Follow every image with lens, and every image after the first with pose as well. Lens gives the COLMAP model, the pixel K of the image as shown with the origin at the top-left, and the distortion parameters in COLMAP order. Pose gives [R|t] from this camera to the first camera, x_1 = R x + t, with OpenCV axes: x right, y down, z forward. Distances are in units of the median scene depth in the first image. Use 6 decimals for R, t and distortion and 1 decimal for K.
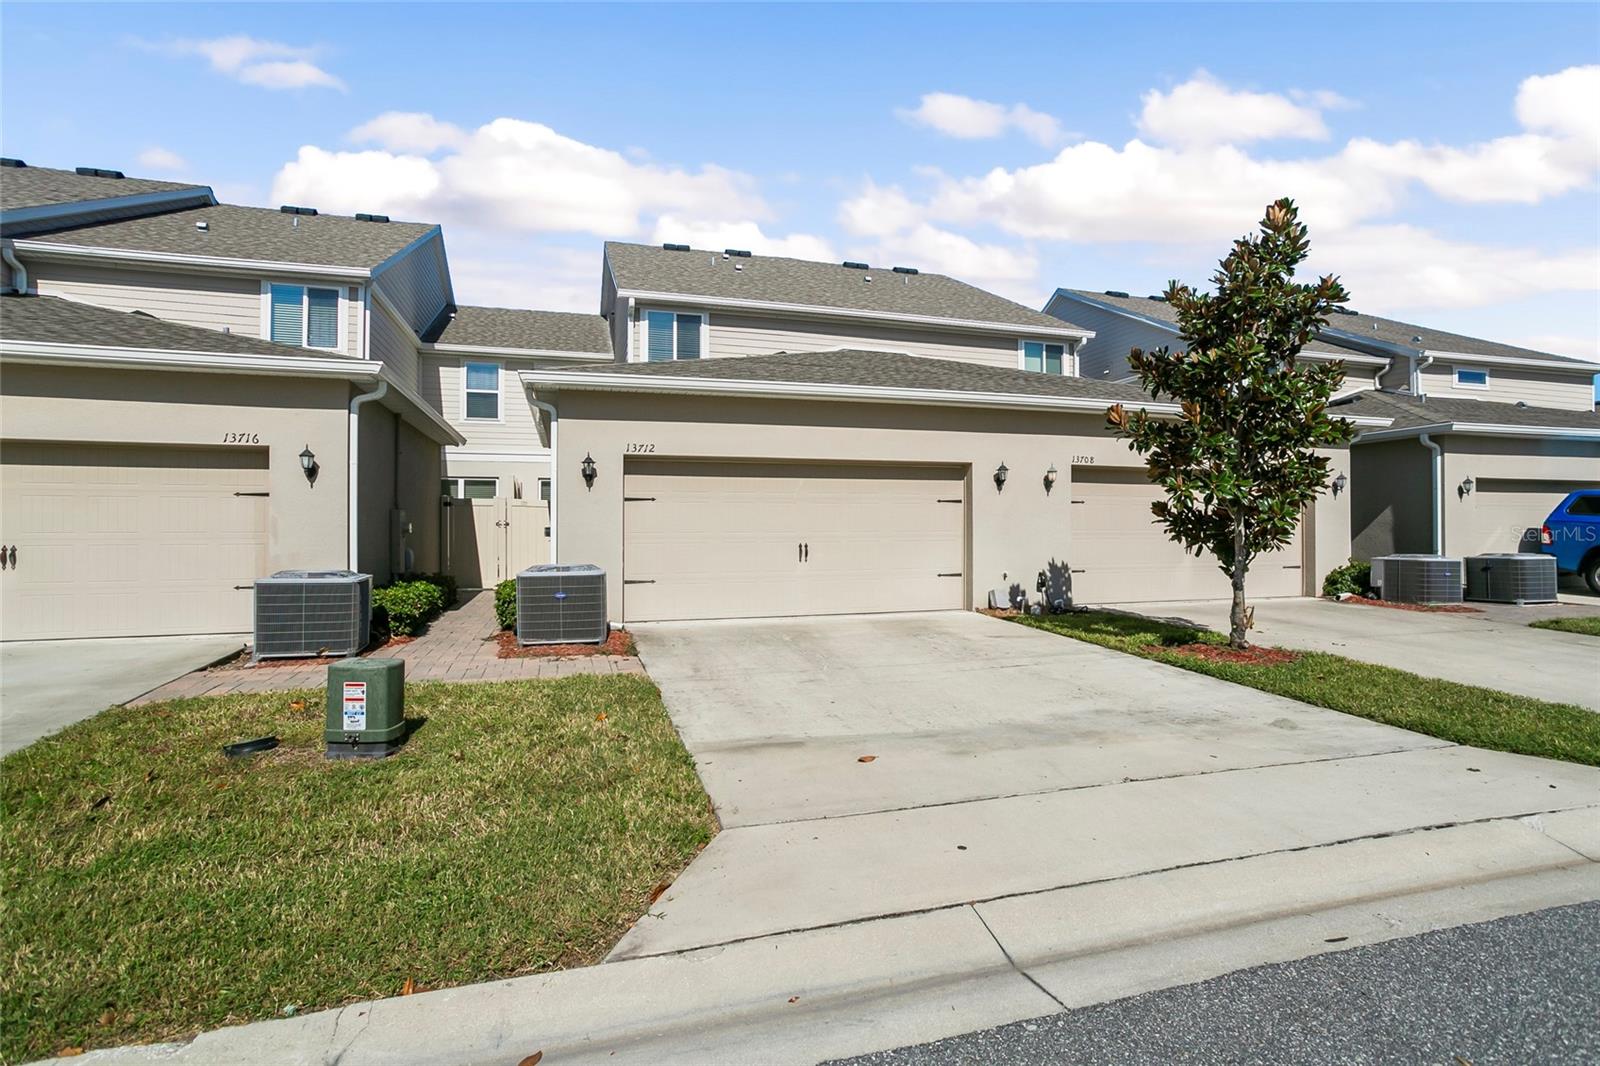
lens RADIAL K [[772.9, 0, 792.1], [0, 772.9, 530.5], [0, 0, 1]] dist [-0.044063, 0.034723]
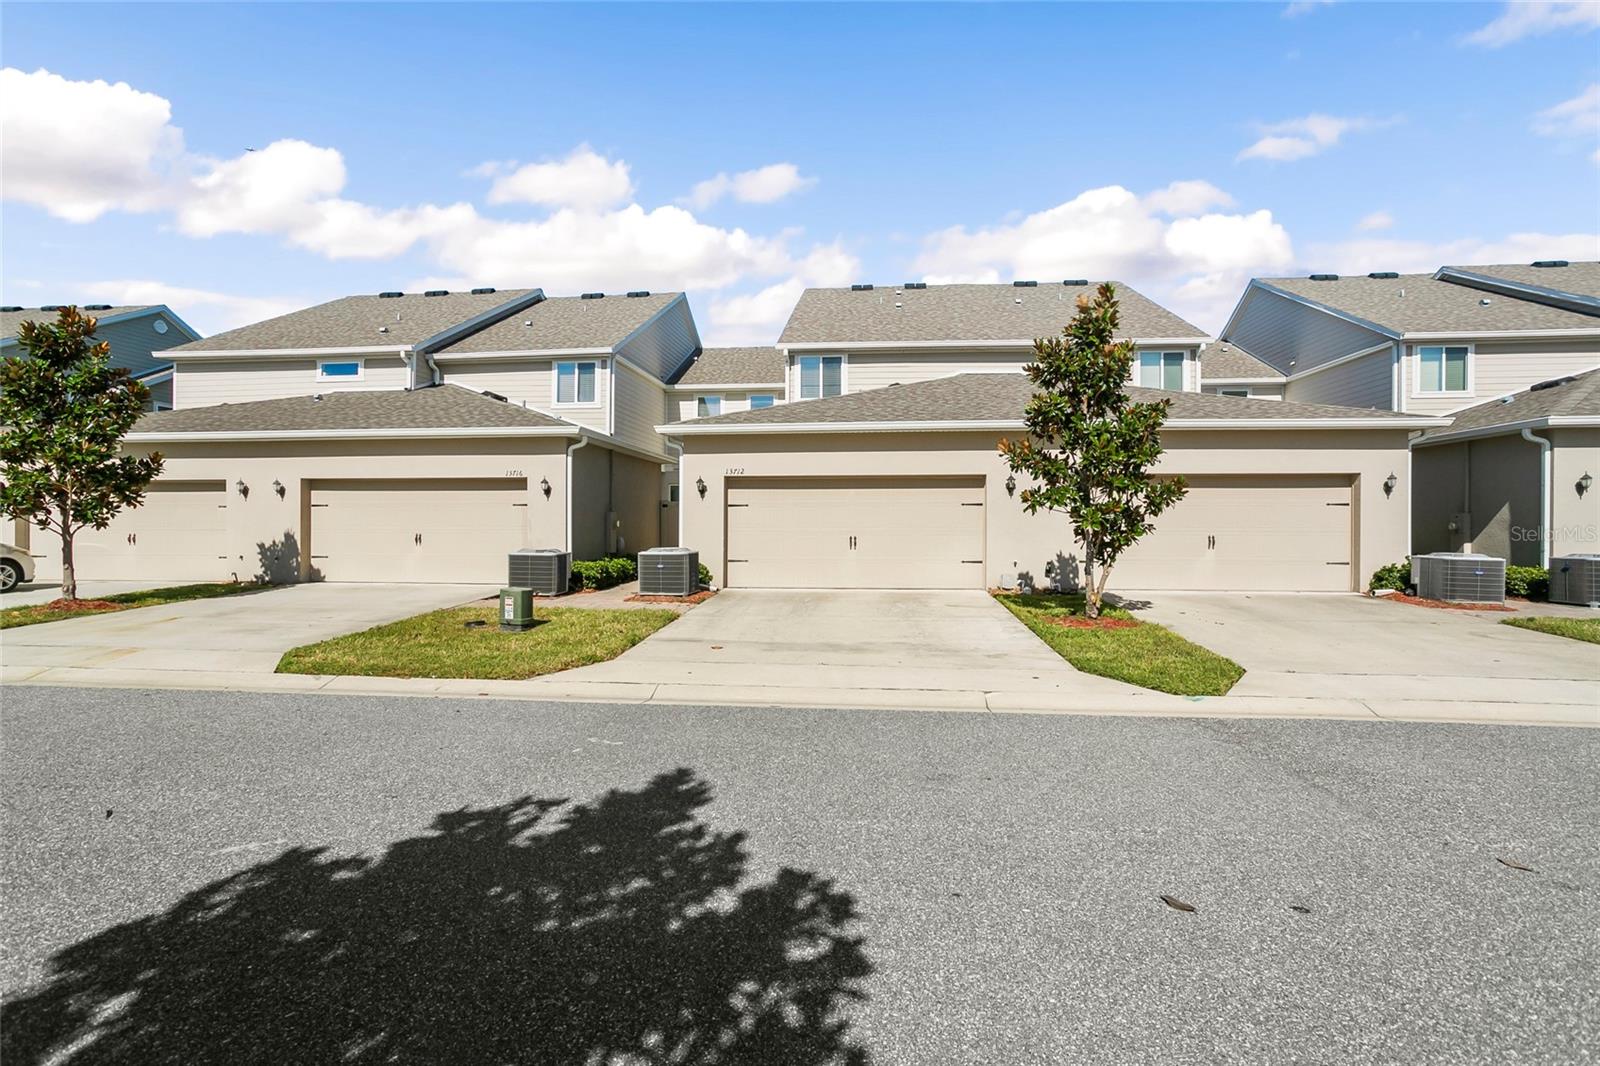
lens RADIAL K [[772.9, 0, 792.1], [0, 772.9, 530.5], [0, 0, 1]] dist [-0.044063, 0.034723]
pose [[0.923690, 0.007134, -0.383074, 0.377145], [-0.002850, 0.999927, 0.011750, -0.008081], [0.383129, -0.009761, 0.923643, -0.269173]]
